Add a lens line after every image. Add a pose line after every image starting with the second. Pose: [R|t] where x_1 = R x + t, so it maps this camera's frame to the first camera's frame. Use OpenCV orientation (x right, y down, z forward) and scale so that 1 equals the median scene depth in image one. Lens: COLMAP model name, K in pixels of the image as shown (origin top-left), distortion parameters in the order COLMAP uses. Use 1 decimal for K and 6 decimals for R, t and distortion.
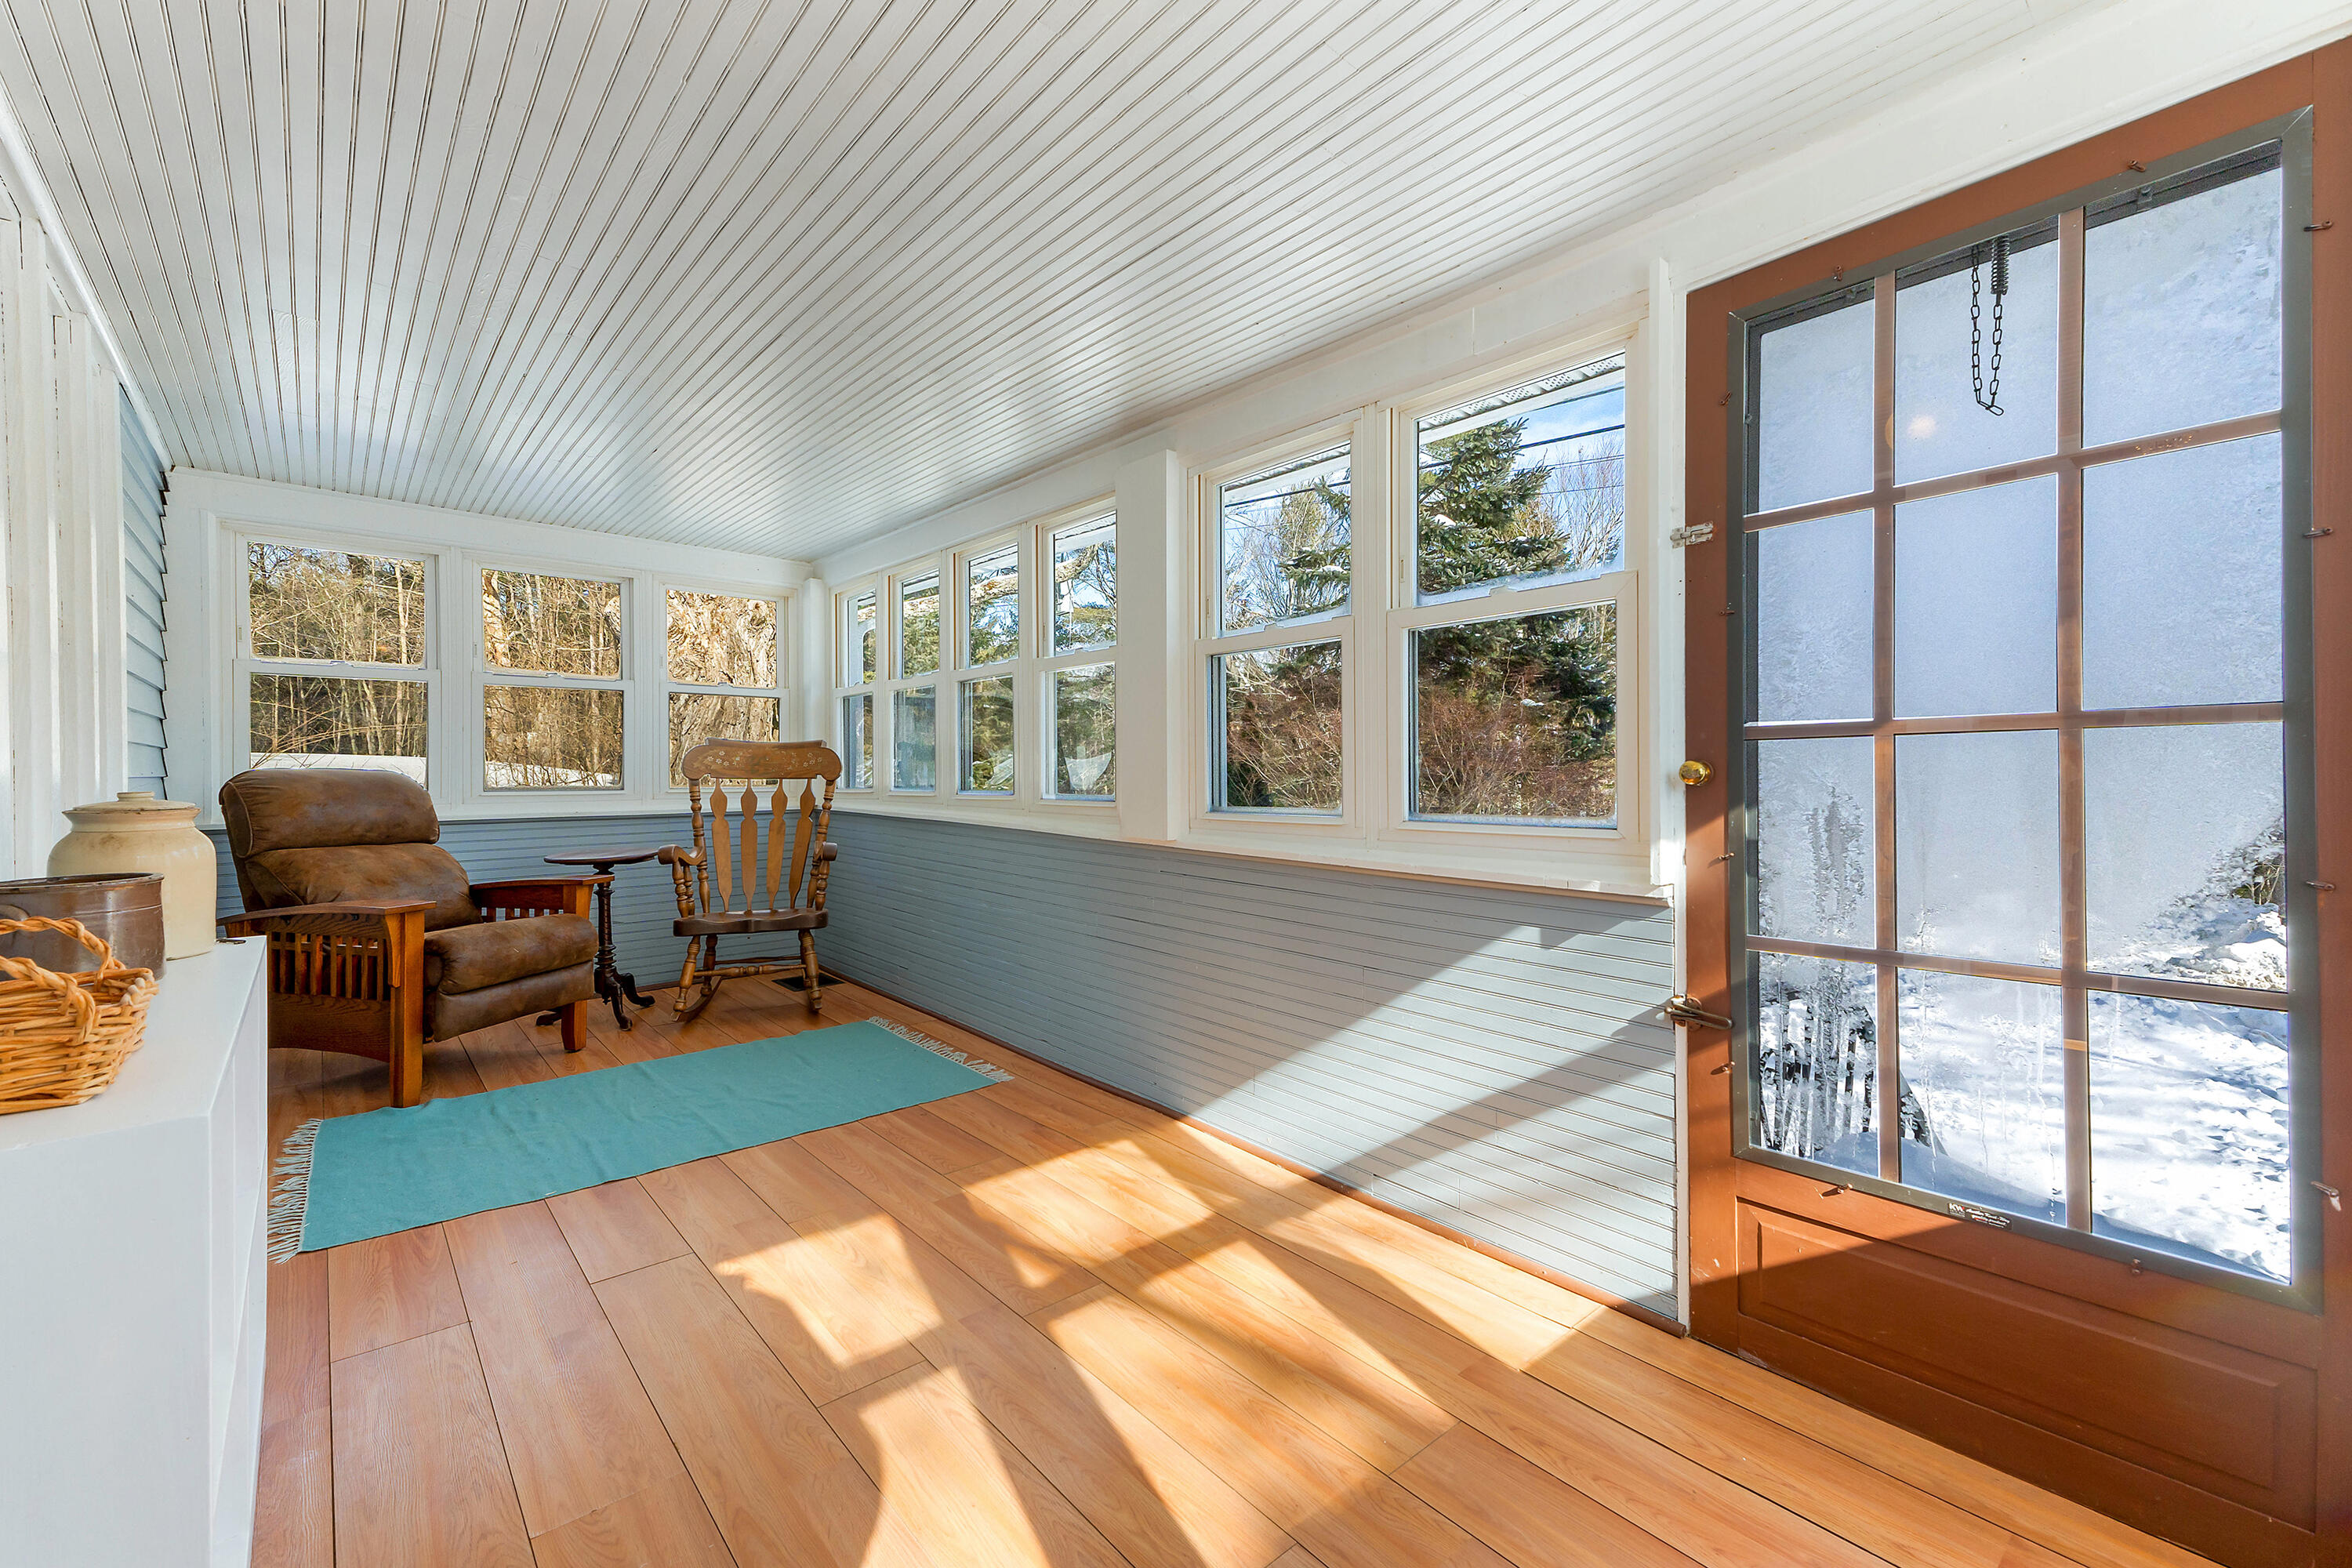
lens RADIAL K [[990.5, 0, 1146.0], [0, 990.5, 770.5], [0, 0, 1]] dist [0.033051, -0.003353]
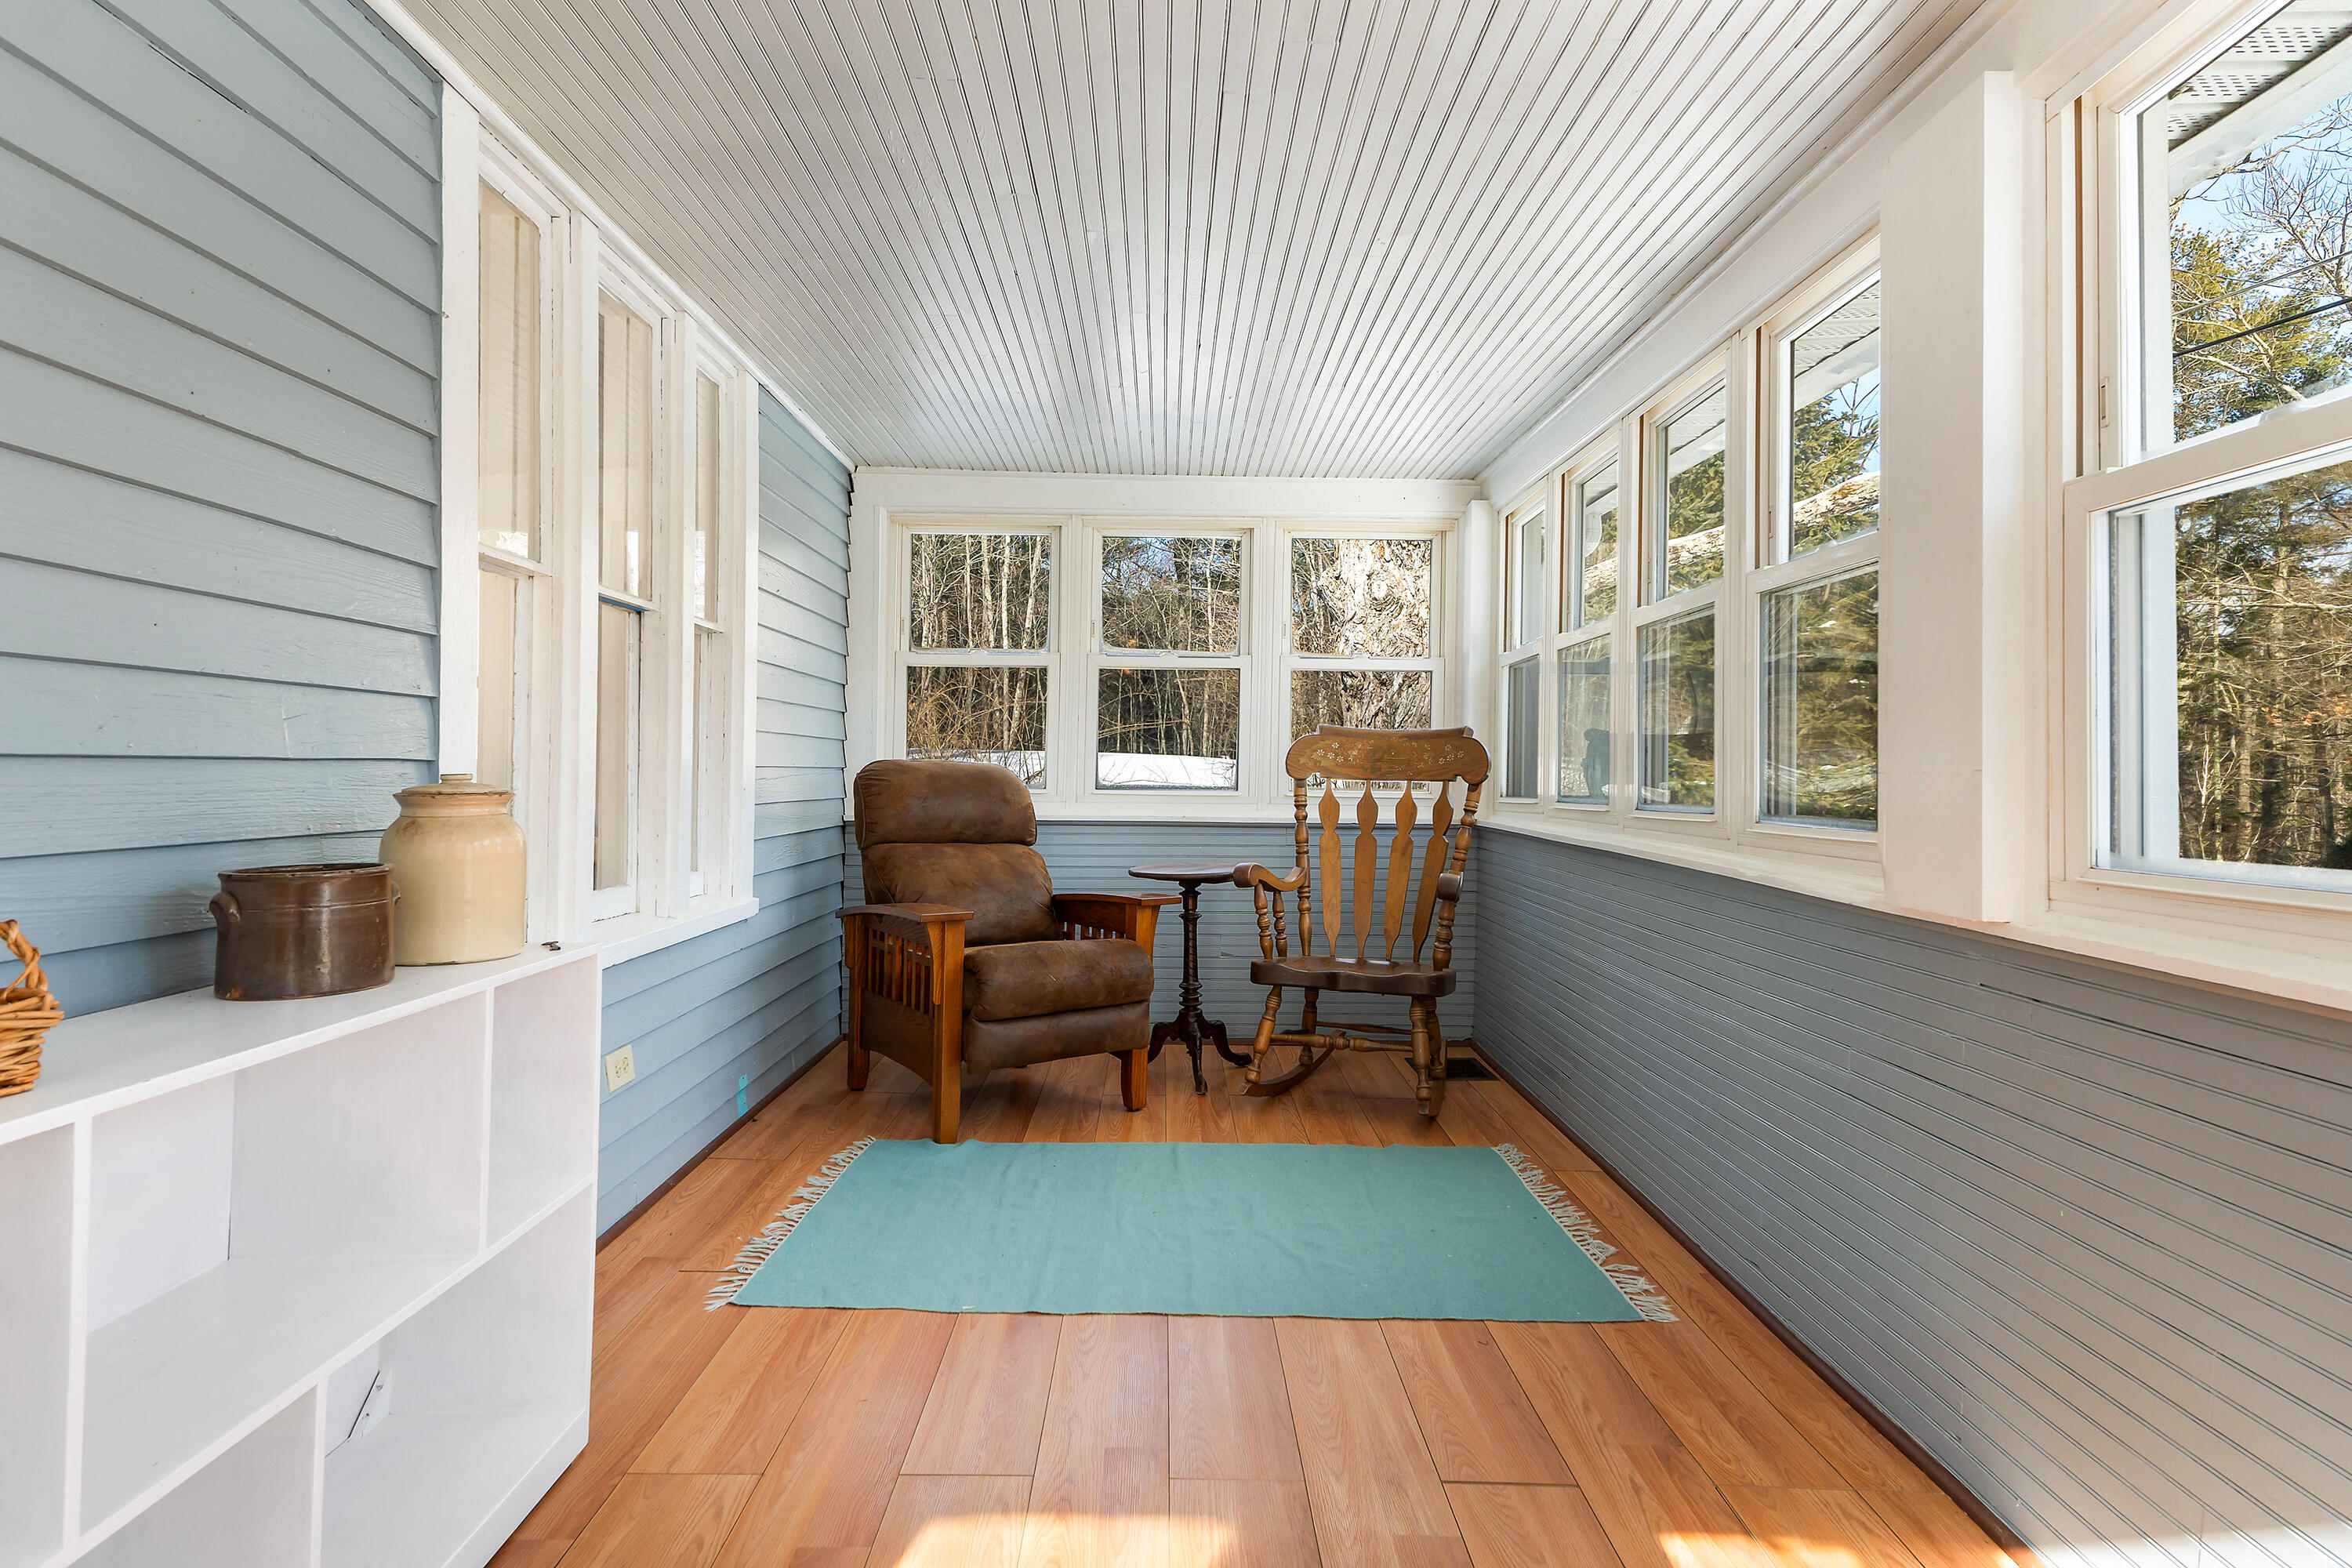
lens RADIAL K [[1225.9, 0, 1166.8], [0, 1225.9, 760.5], [0, 0, 1]] dist [0.060342, -0.005266]
pose [[0.758435, 0.004901, -0.651730, 0.097661], [-0.013518, 0.999875, -0.008213, 0.004209], [0.651609, 0.015039, 0.758406, 0.251294]]
